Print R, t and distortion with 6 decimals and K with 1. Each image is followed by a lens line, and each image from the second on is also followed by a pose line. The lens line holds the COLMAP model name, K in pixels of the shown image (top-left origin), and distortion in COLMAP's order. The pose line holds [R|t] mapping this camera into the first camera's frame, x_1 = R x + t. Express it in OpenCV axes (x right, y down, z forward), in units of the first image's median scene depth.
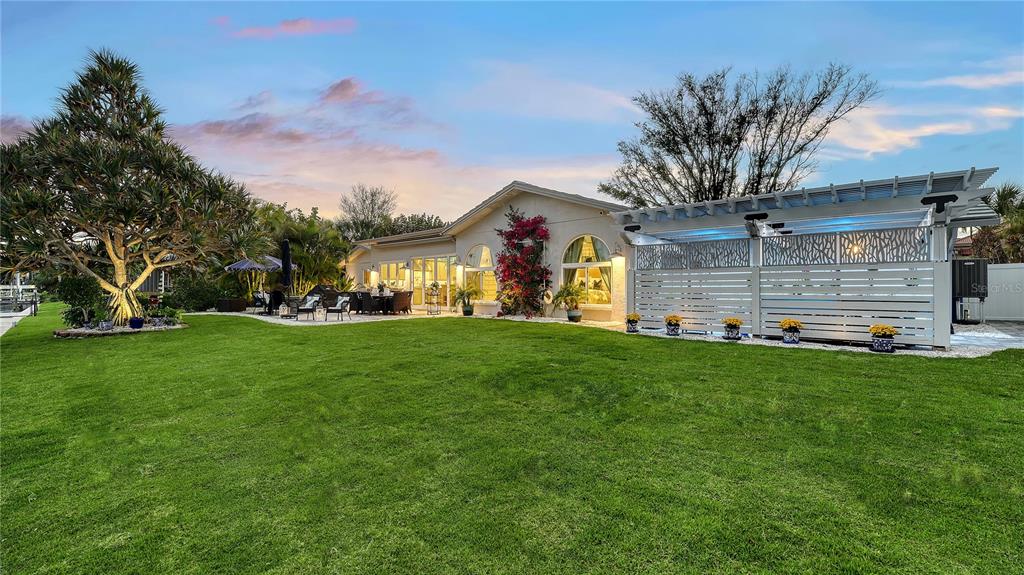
lens RADIAL K [[415.0, 0, 512.7], [0, 415.0, 285.8], [0, 0, 1]] dist [-0.000407, -0.000491]
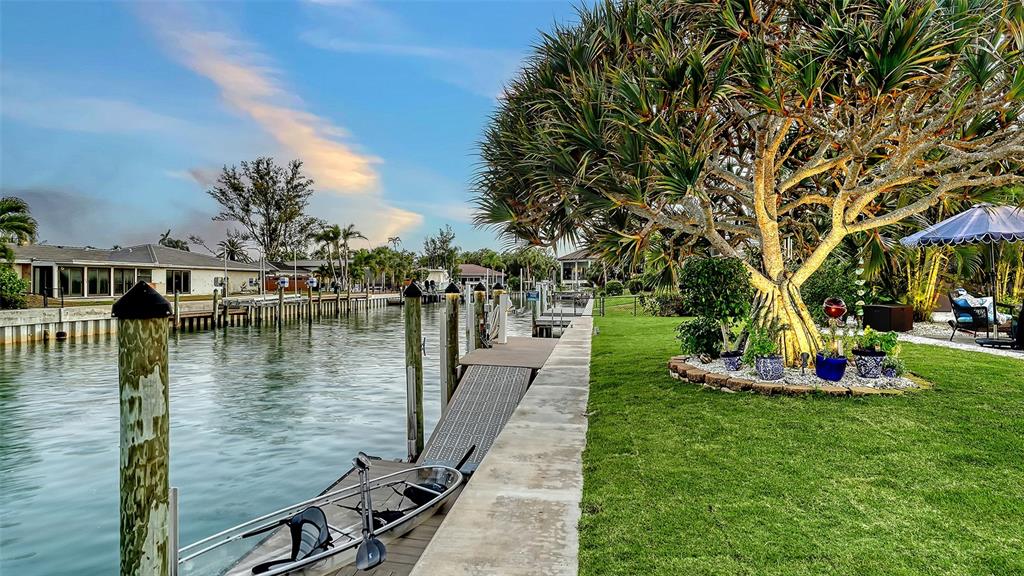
lens RADIAL K [[568.7, 0, 513.1], [0, 568.7, 286.6], [0, 0, 1]] dist [0.001247, -0.000021]
pose [[0.568836, 0.010144, -0.822388, -0.581925], [-0.003775, 0.999946, 0.009723, 0.005649], [0.822442, -0.002427, 0.568843, 0.396676]]
